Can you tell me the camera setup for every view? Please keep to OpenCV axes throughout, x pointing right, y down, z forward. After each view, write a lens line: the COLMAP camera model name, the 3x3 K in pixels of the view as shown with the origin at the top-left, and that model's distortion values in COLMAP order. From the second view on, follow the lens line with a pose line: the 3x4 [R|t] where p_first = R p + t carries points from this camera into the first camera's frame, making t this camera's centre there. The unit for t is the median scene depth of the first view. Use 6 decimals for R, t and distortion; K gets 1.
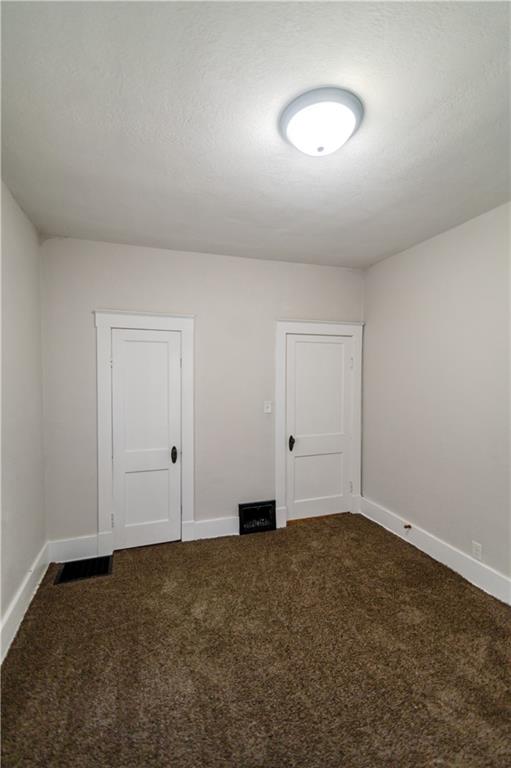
lens RADIAL K [[342.2, 0, 248.7], [0, 342.2, 378.9], [0, 0, 1]] dist [0.013435, -0.000695]
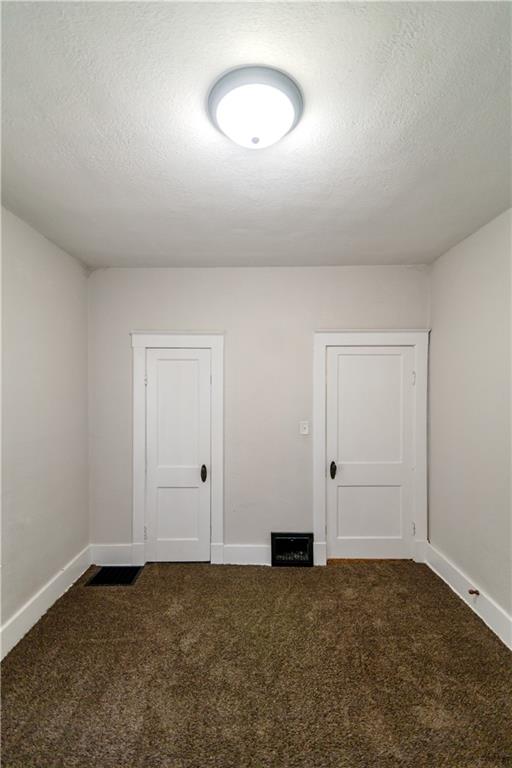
lens RADIAL K [[351.2, 0, 256.0], [0, 351.2, 384.0], [0, 0, 1]] dist [0.016156, -0.000535]
pose [[0.947001, -0.003150, -0.321216, 0.250484], [-0.003066, 0.999818, -0.018845, -0.017618], [0.321217, 0.018831, 0.946818, 0.083463]]
